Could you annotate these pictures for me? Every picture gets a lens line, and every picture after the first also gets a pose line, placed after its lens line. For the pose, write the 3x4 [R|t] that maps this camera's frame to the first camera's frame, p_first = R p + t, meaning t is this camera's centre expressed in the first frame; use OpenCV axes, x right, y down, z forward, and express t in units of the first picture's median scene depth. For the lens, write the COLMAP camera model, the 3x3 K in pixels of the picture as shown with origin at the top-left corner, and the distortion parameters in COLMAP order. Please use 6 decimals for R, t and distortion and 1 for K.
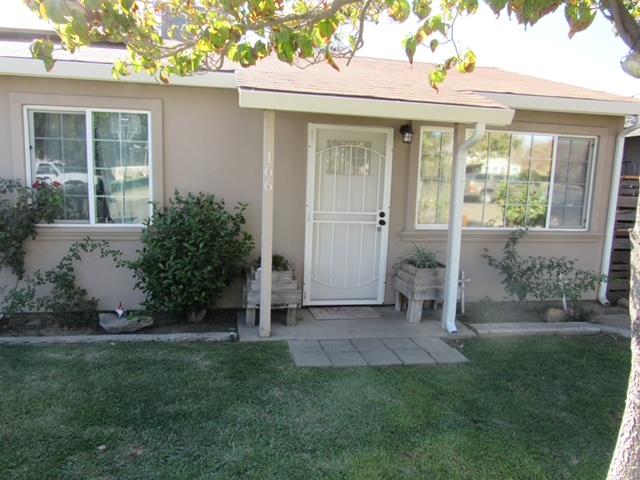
lens RADIAL K [[441.9, 0, 320.0], [0, 441.9, 240.0], [0, 0, 1]] dist [-0.004198, -0.001685]
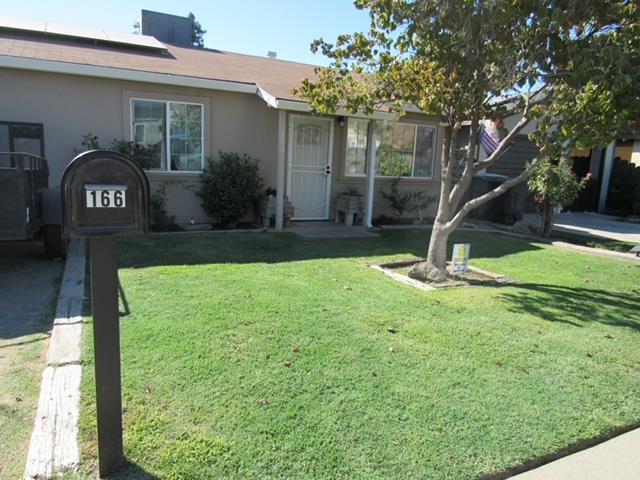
lens RADIAL K [[441.9, 0, 320.0], [0, 441.9, 240.0], [0, 0, 1]] dist [-0.004198, -0.001685]
pose [[0.956768, -0.043923, 0.287515, -0.429772], [0.027740, 0.997806, 0.060120, 0.130356], [-0.289525, -0.049545, 0.955887, -0.717658]]
